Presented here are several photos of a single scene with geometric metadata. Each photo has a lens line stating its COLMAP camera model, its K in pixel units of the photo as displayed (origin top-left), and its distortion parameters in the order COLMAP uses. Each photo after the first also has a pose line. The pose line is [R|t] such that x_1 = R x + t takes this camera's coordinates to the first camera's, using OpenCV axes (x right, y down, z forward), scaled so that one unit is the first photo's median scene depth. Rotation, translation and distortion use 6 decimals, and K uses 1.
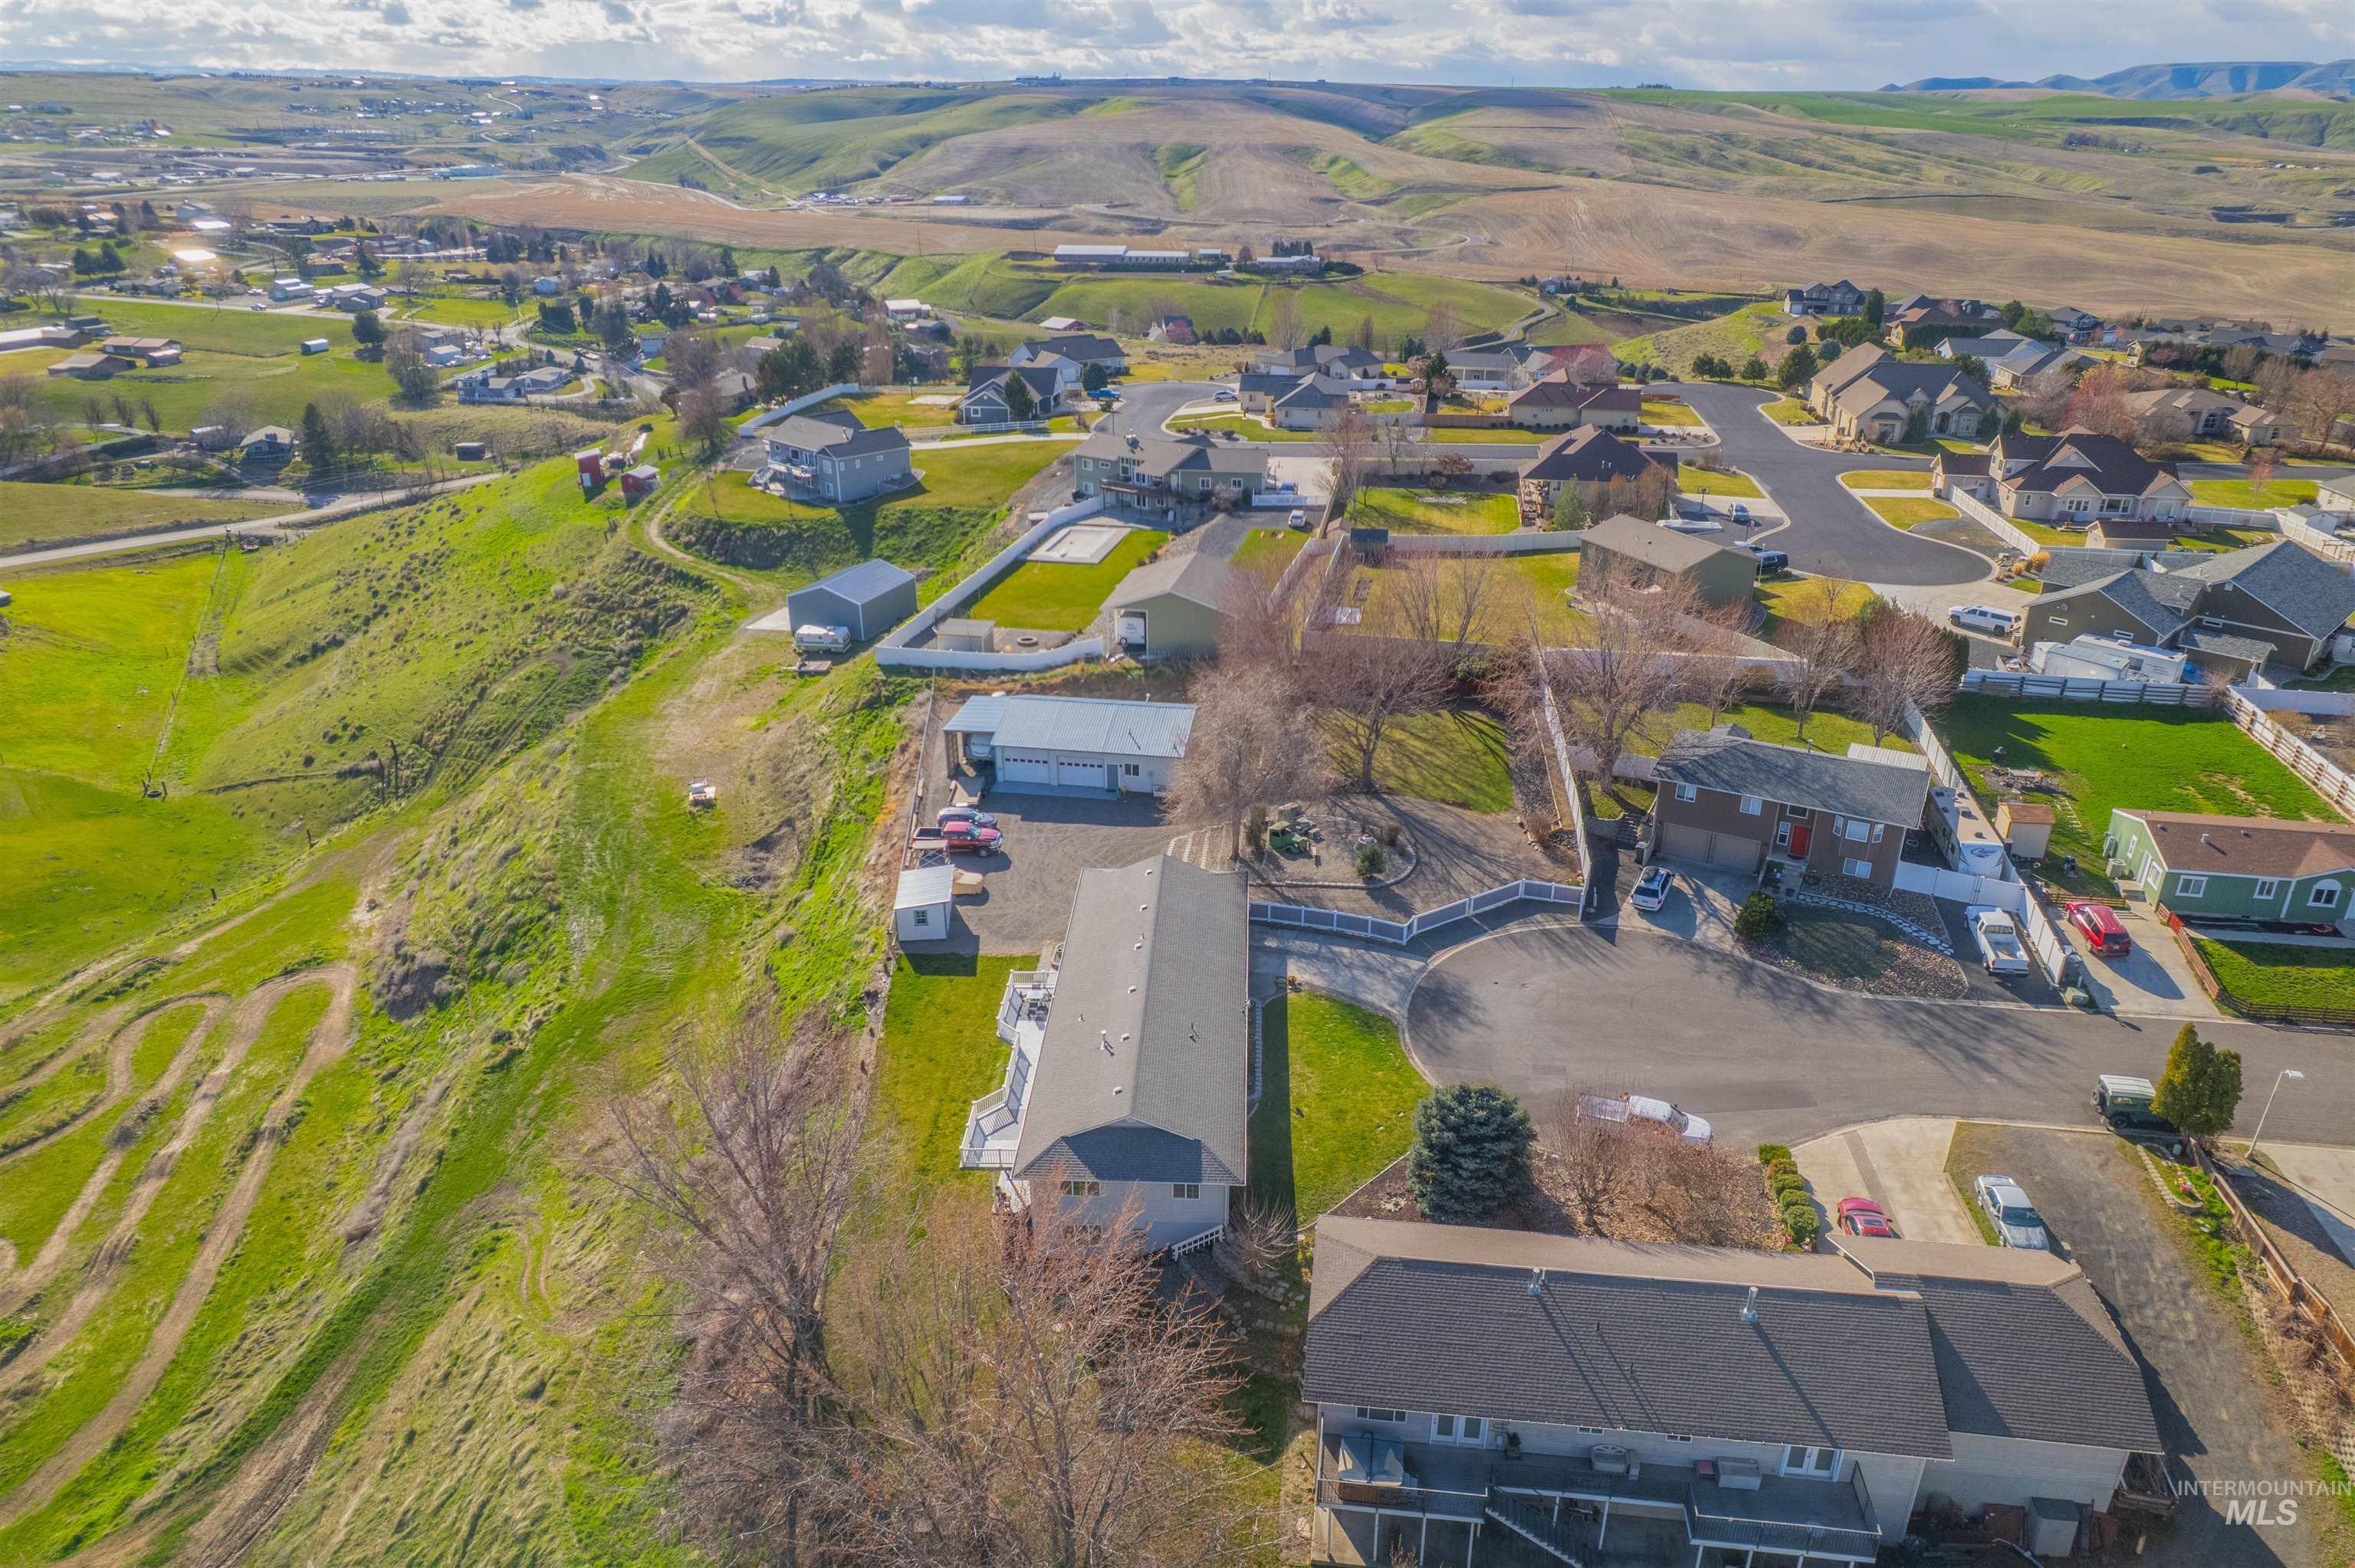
lens RADIAL K [[1506.7, 0, 1189.7], [0, 1506.7, 786.9], [0, 0, 1]] dist [-0.064981, 0.064056]
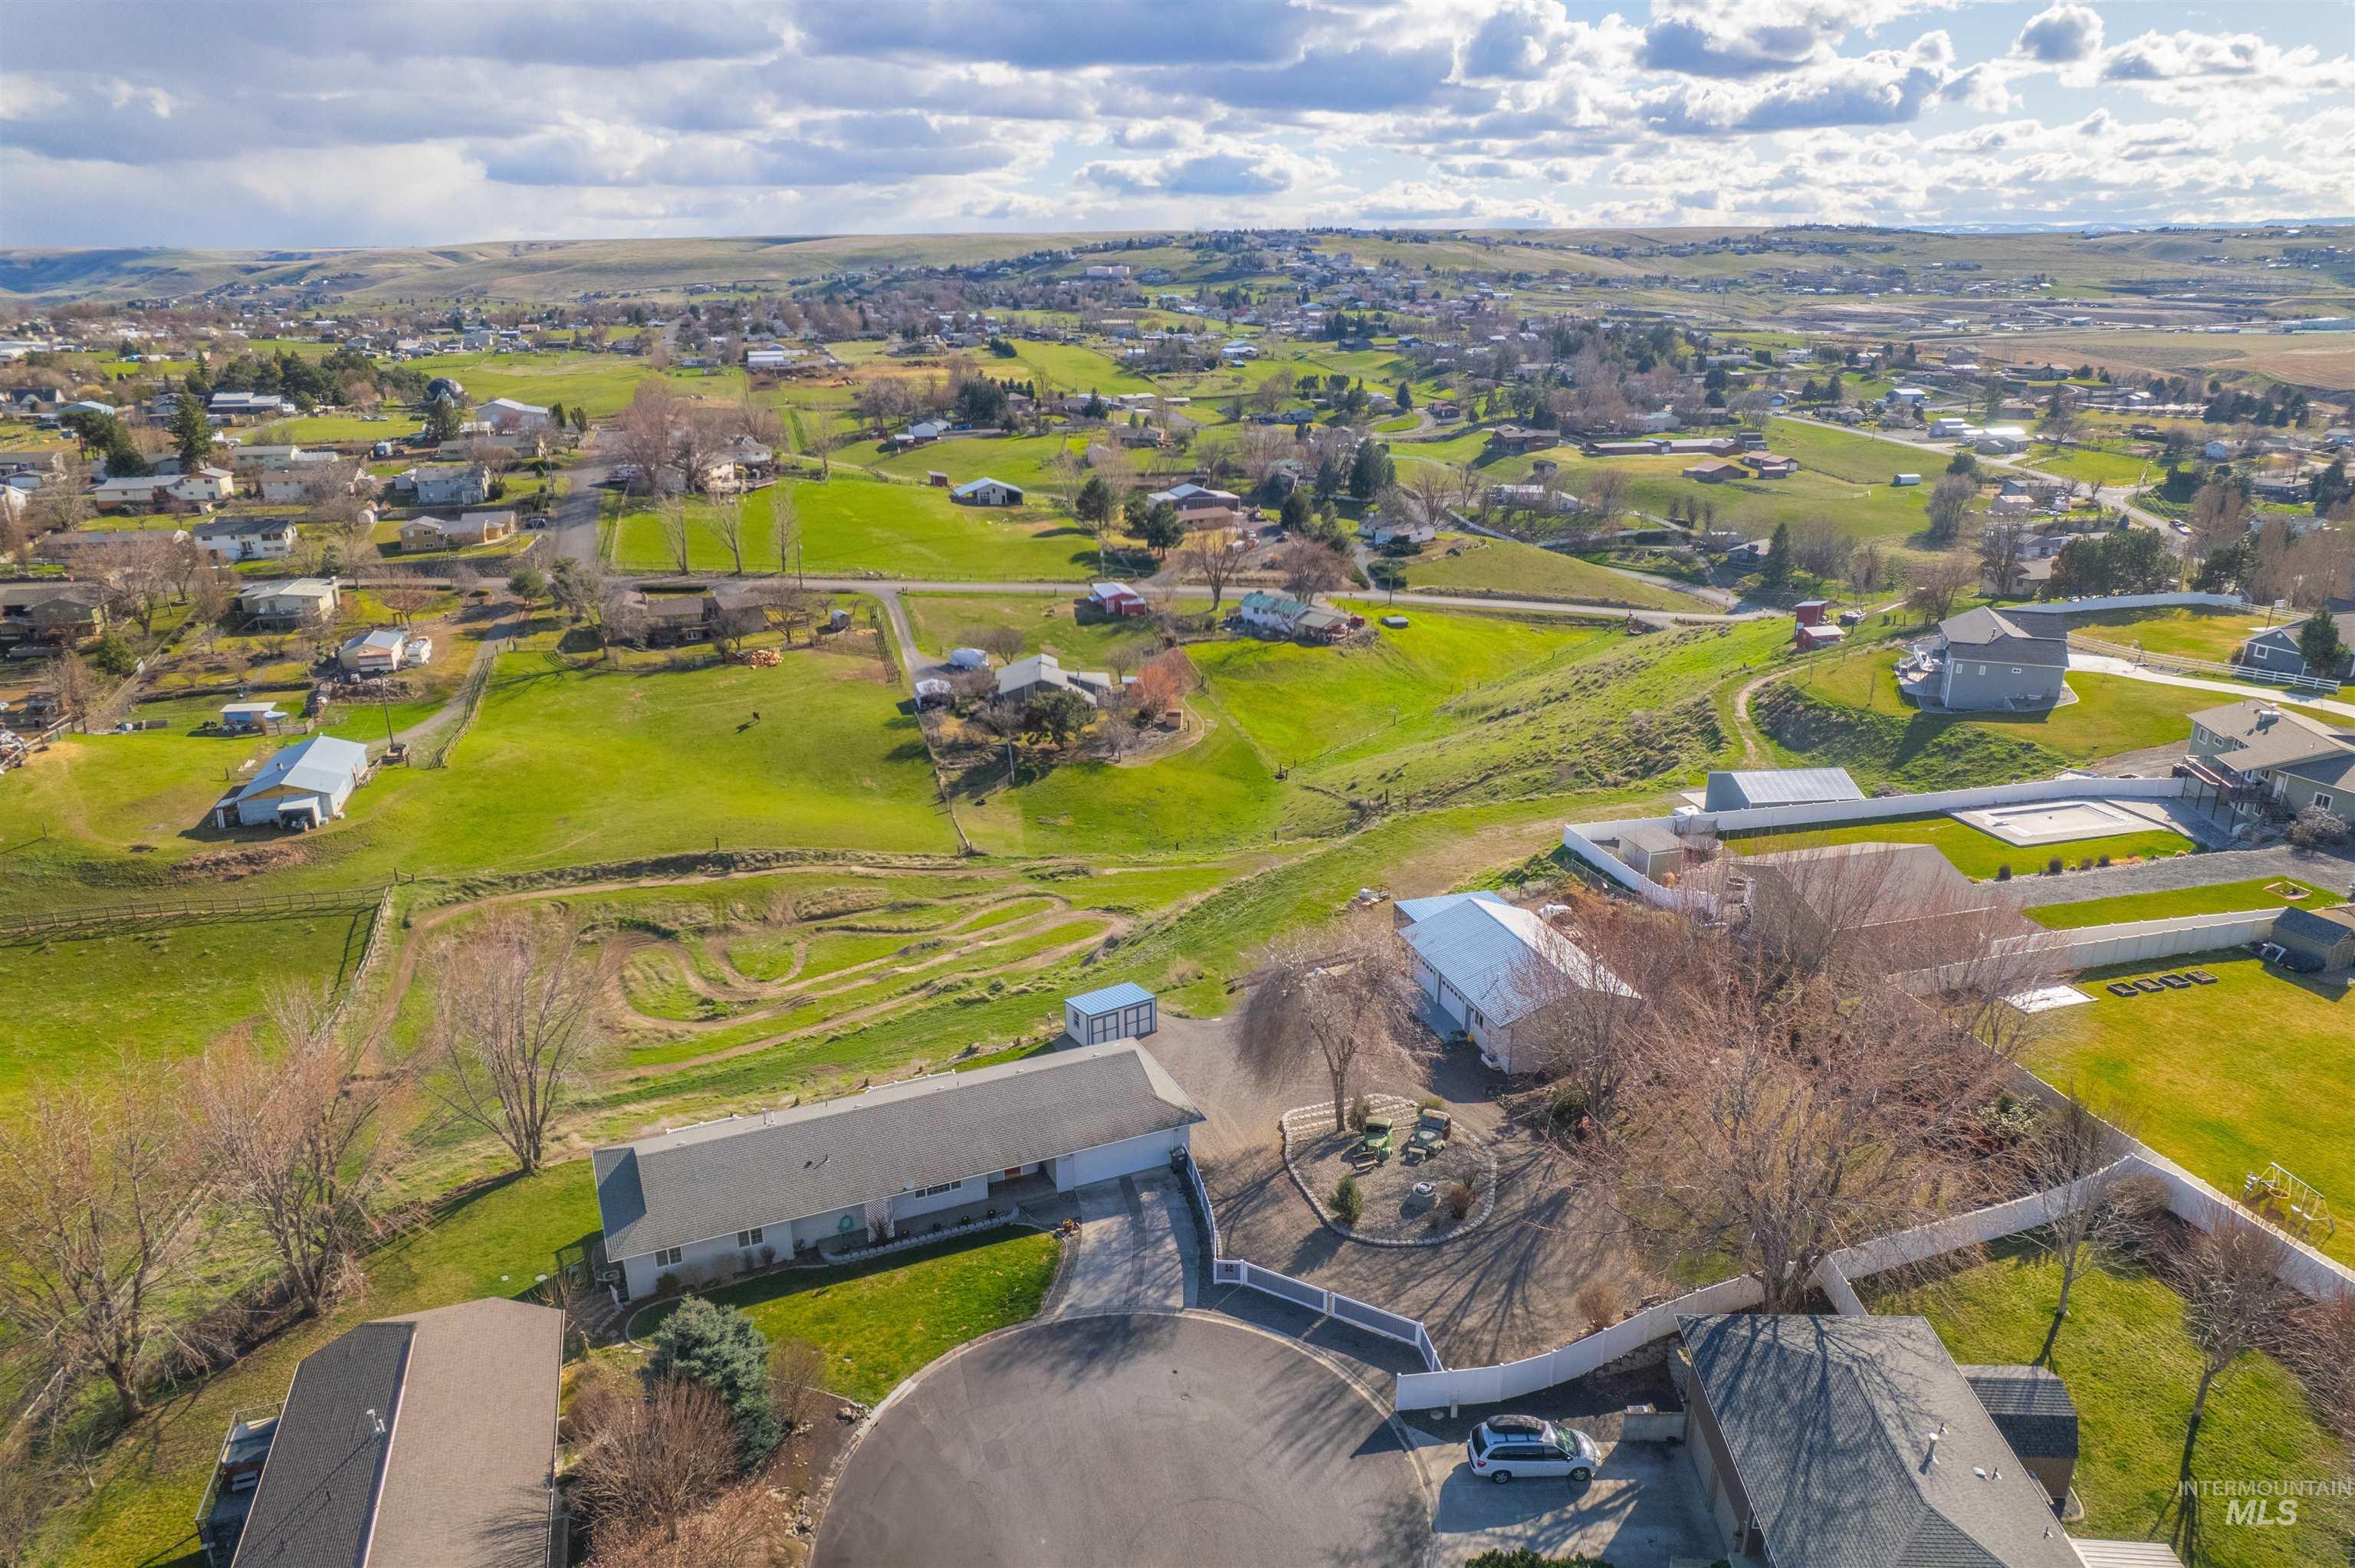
lens RADIAL K [[1506.7, 0, 1189.7], [0, 1506.7, 786.9], [0, 0, 1]] dist [-0.064981, 0.064056]
pose [[0.458664, 0.286136, -0.841281, 0.325609], [-0.359051, 0.925689, 0.119091, -0.101951], [0.812841, 0.247440, 0.527317, 0.226568]]
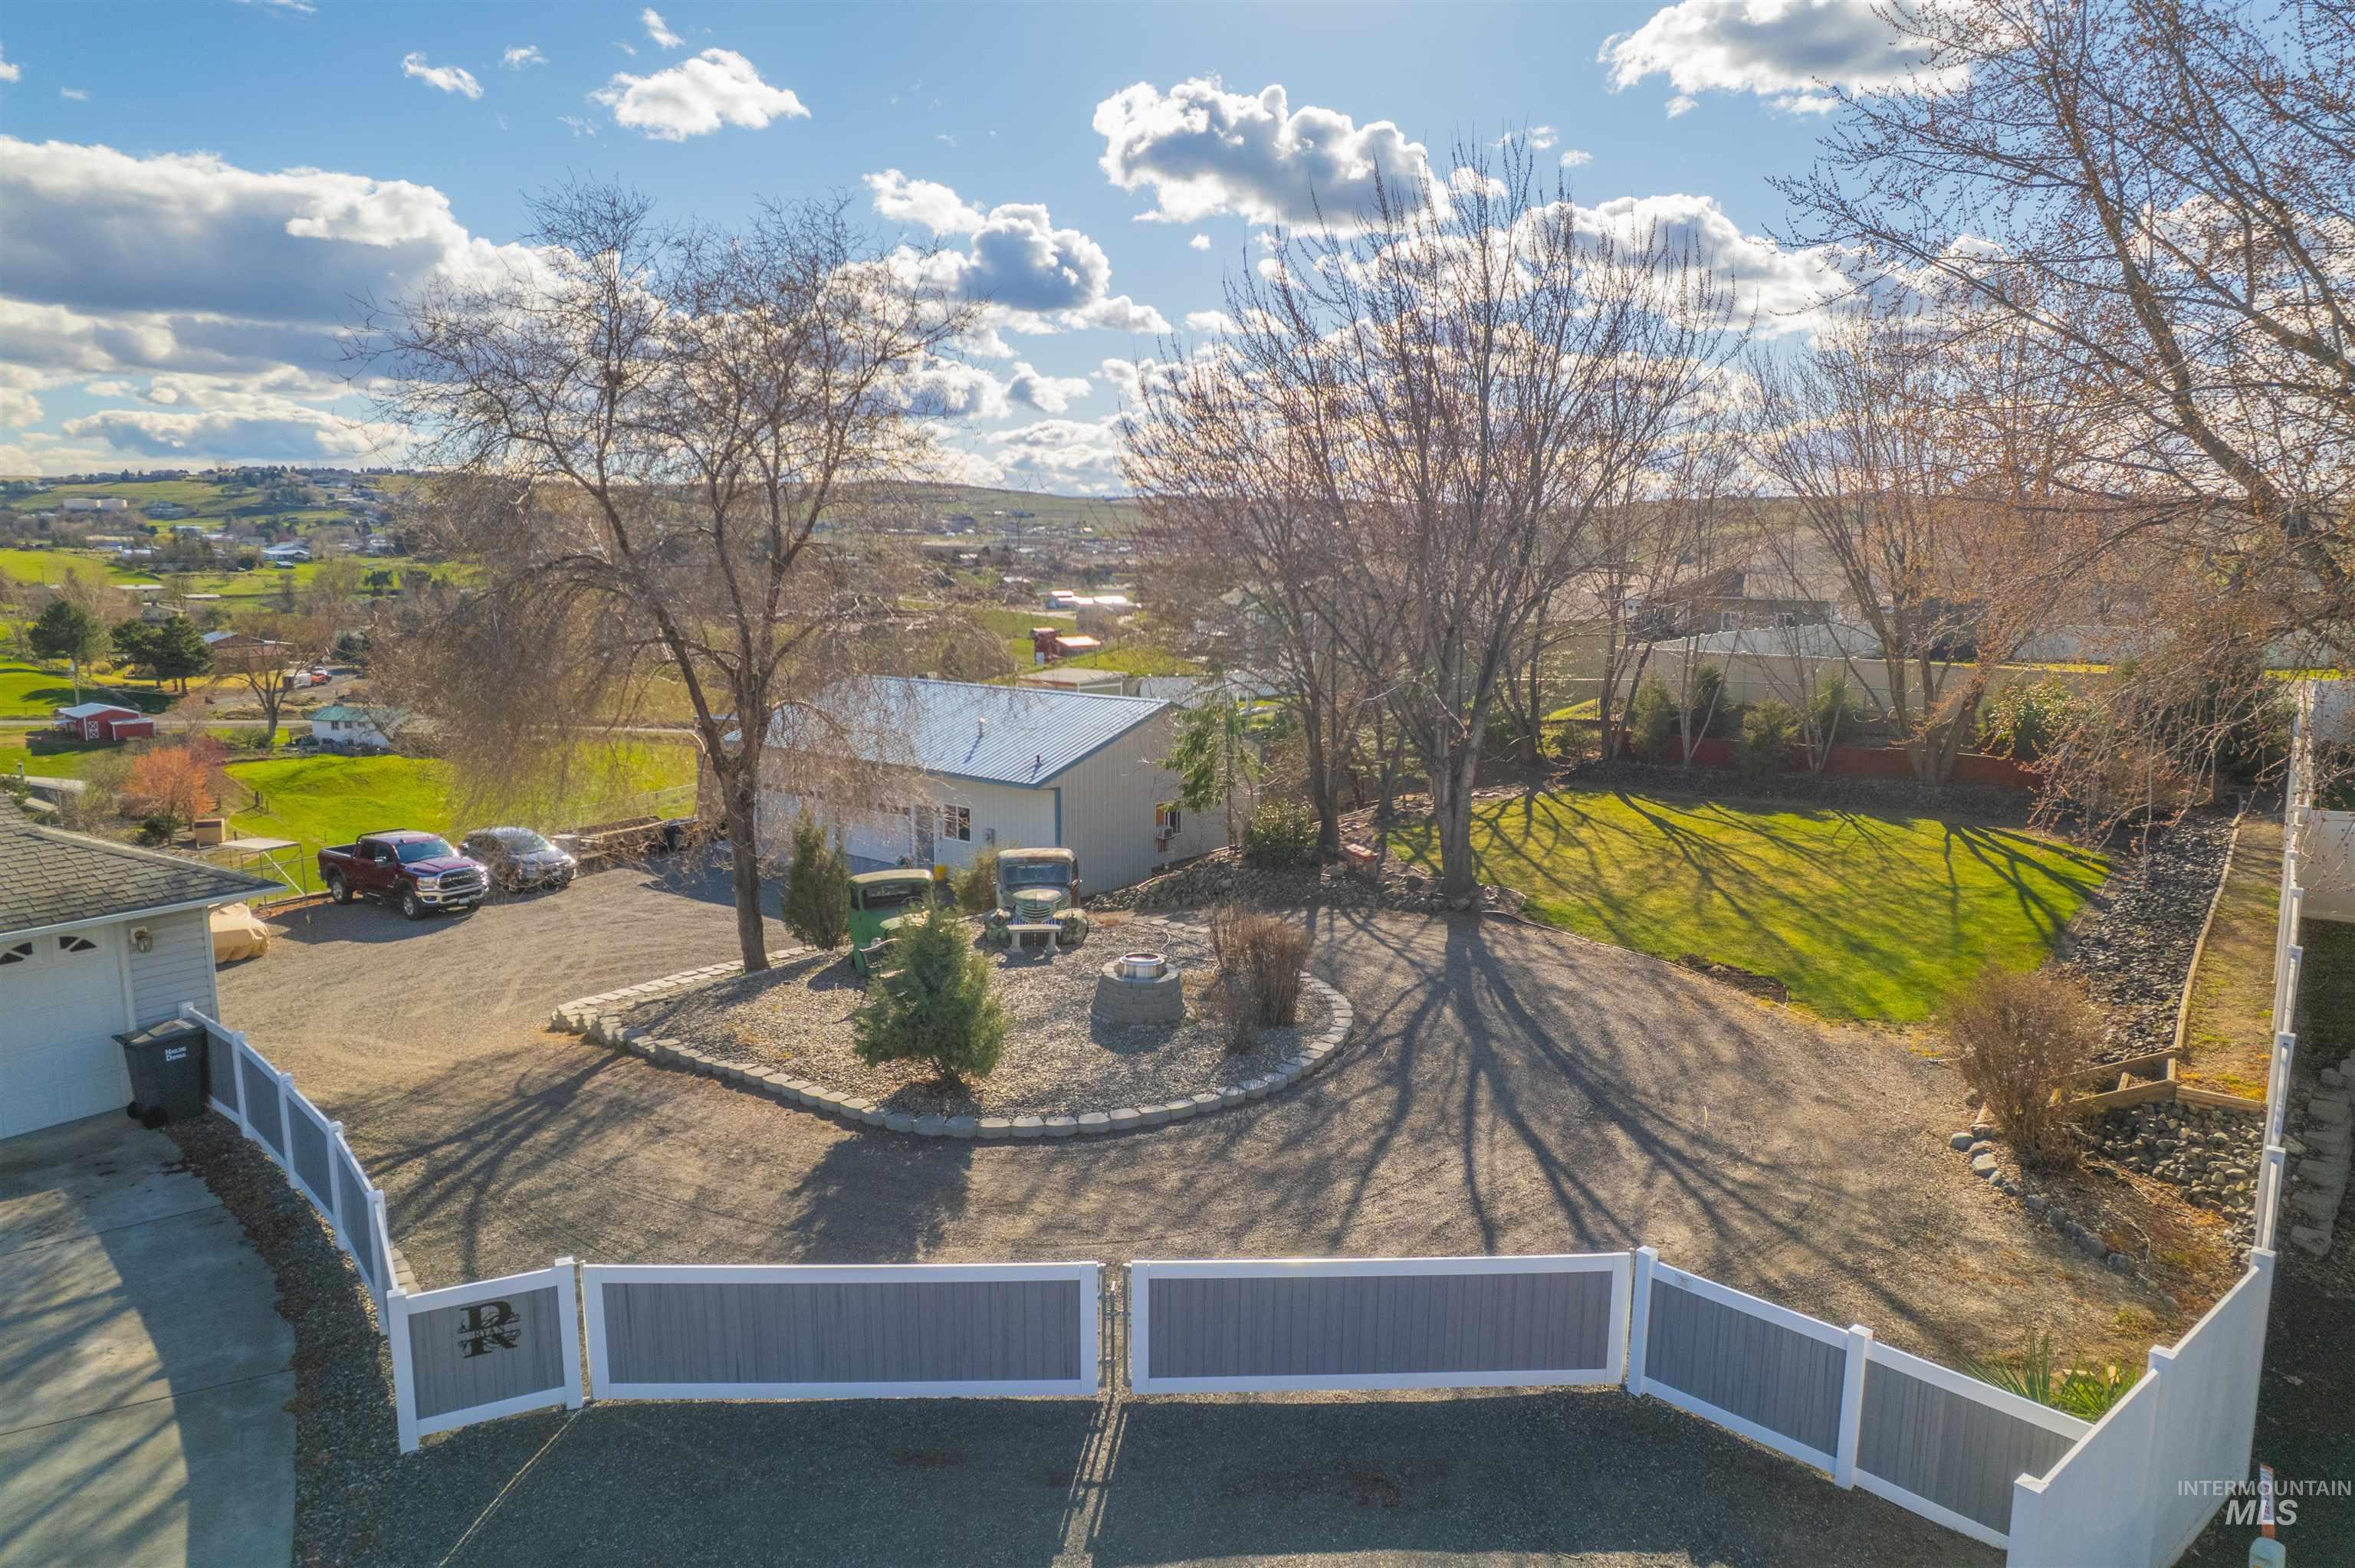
lens RADIAL K [[1506.7, 0, 1189.7], [0, 1506.7, 786.9], [0, 0, 1]] dist [-0.064981, 0.064056]
pose [[0.868143, 0.087813, -0.488484, 0.117213], [-0.211439, 0.955878, -0.203937, 0.027250], [0.449023, 0.280331, 0.848406, 0.404040]]
